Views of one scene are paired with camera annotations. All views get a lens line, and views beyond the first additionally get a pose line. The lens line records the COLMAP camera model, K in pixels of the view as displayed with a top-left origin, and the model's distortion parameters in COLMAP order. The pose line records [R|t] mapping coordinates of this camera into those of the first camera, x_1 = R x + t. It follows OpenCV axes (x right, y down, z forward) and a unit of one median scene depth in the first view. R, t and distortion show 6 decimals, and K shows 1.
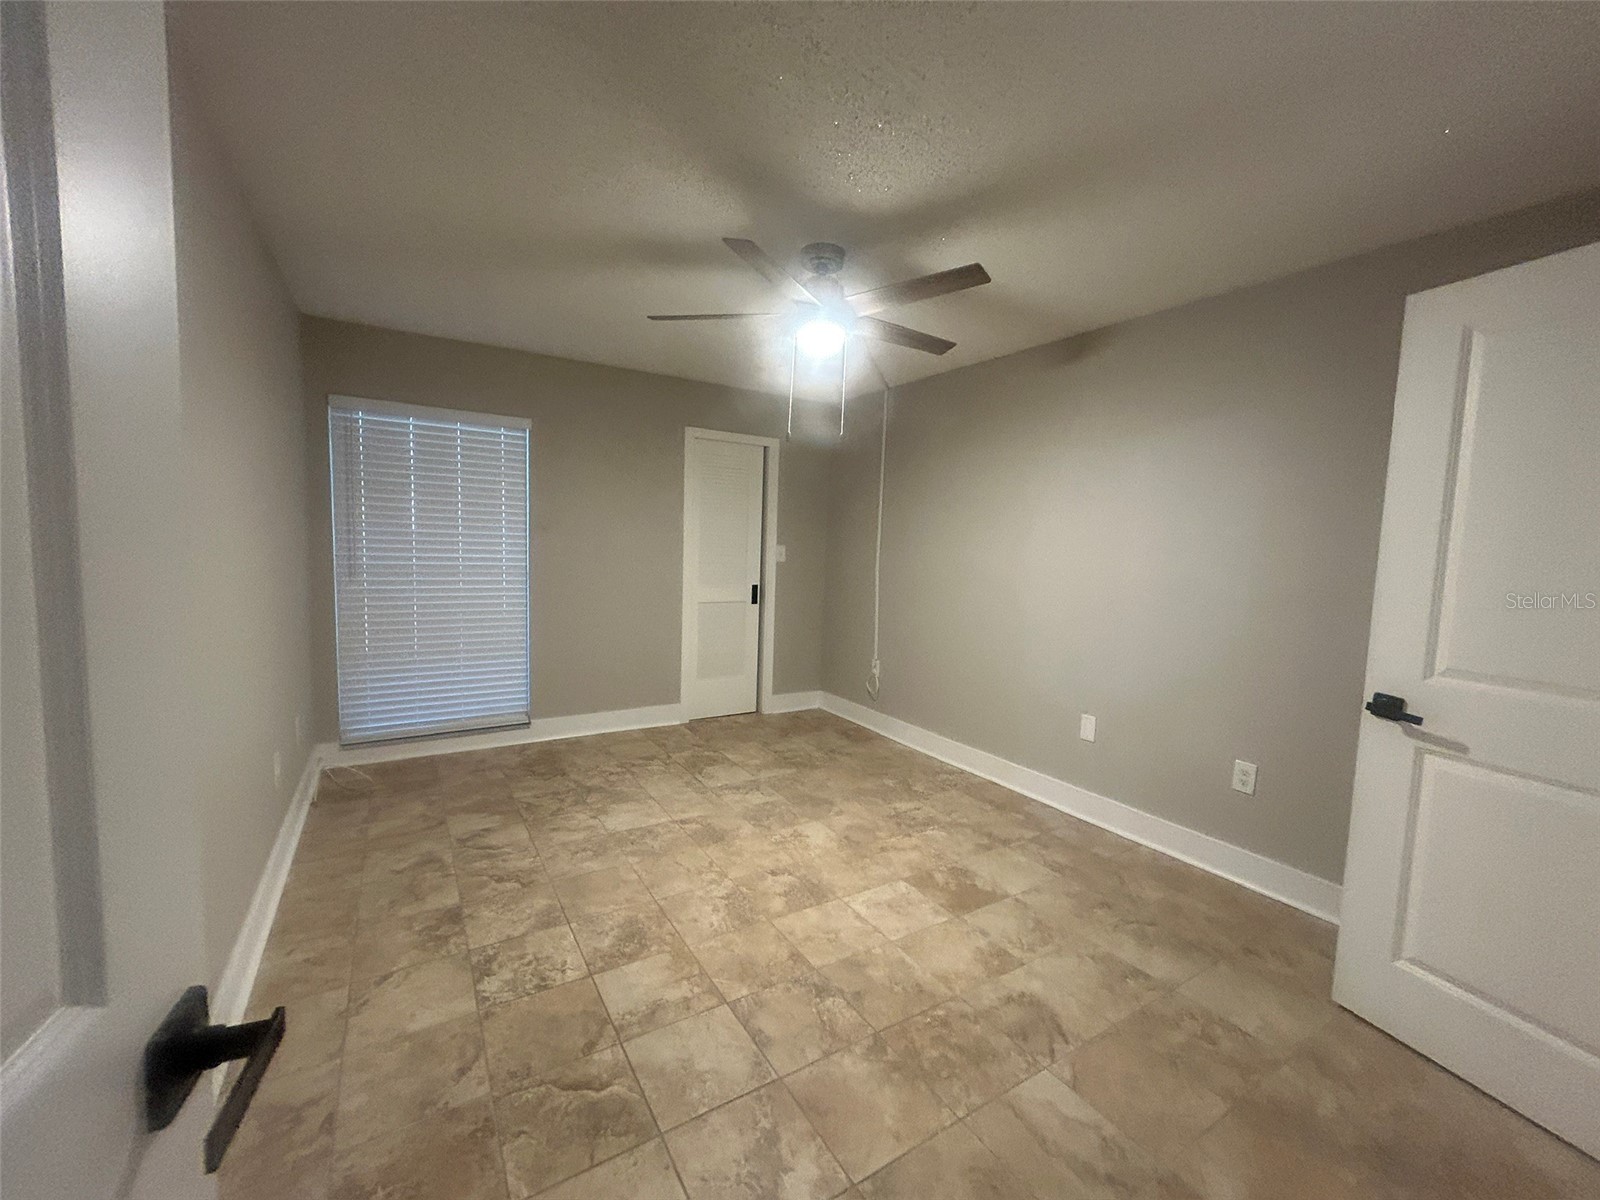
lens RADIAL K [[640.7, 0, 801.6], [0, 640.7, 603.0], [0, 0, 1]] dist [0.000681, 0.000710]
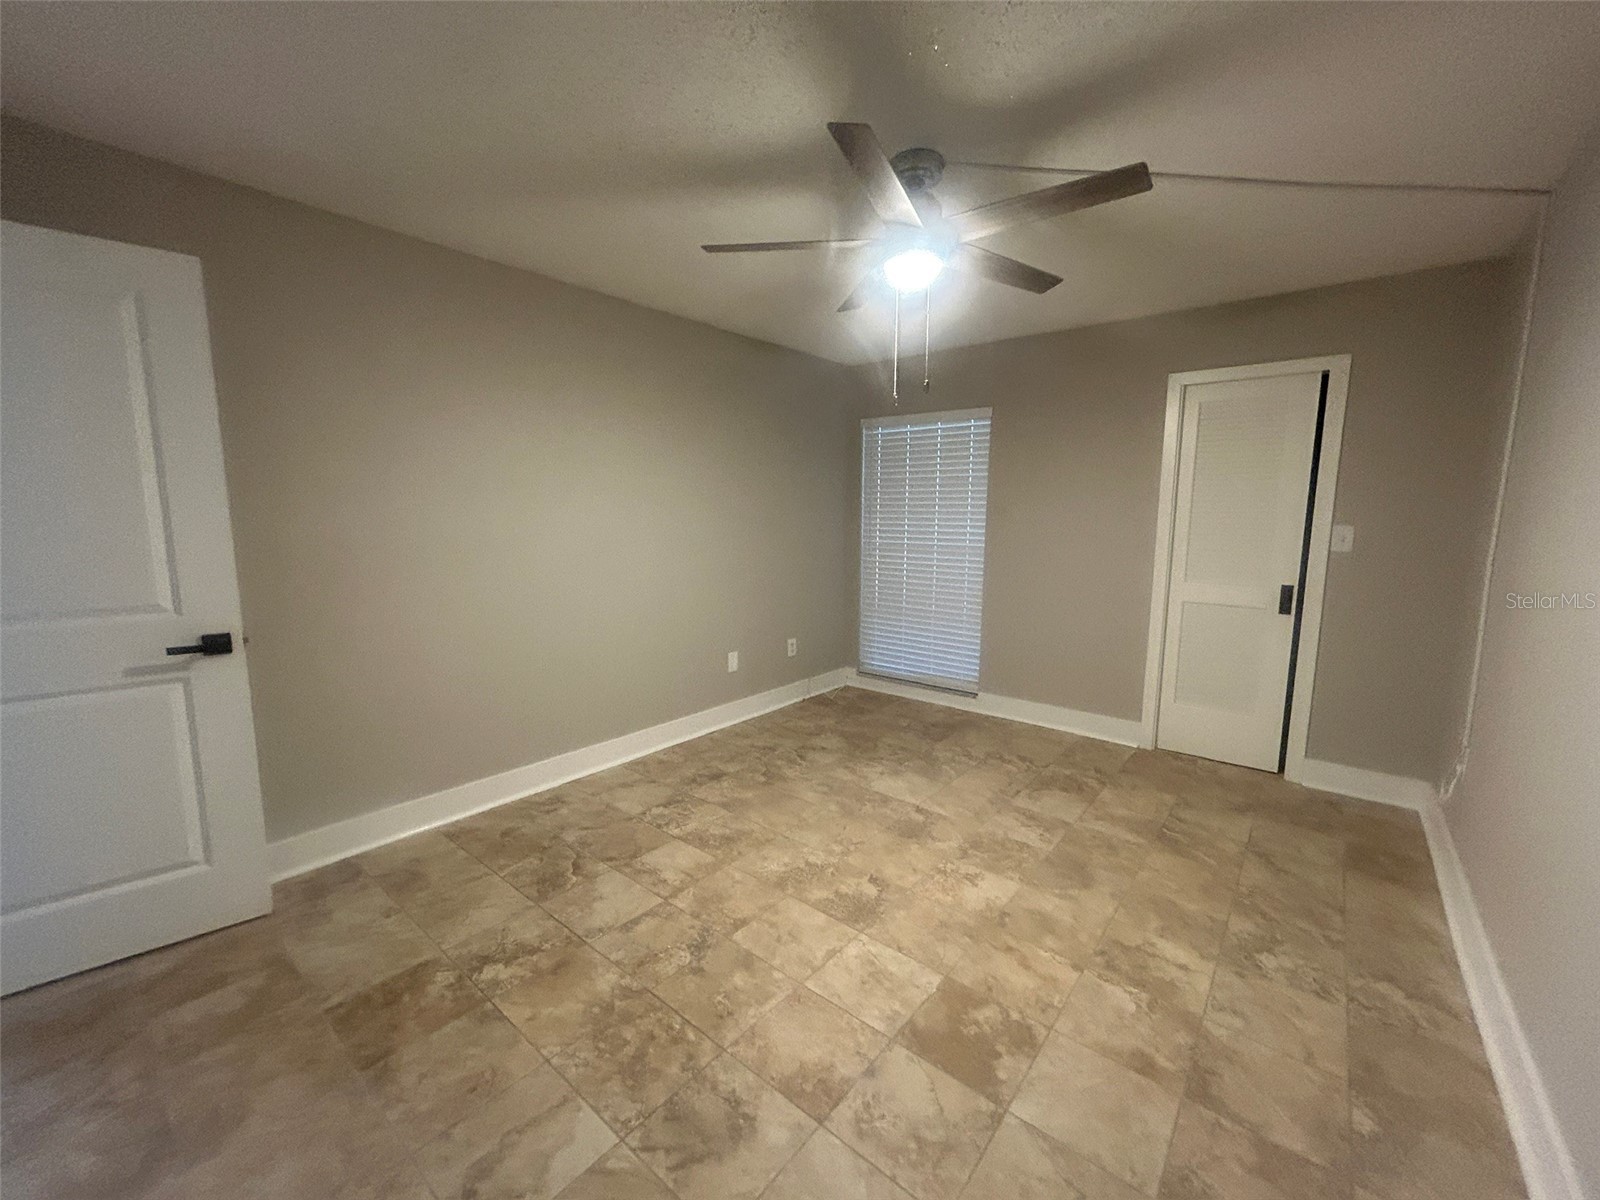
lens RADIAL K [[640.7, 0, 801.6], [0, 640.7, 603.0], [0, 0, 1]] dist [0.000681, 0.000710]
pose [[0.323795, 0.103957, -0.940399, 0.619319], [-0.085214, 0.993110, 0.080443, -0.032552], [0.942282, 0.054088, 0.330423, 0.477578]]
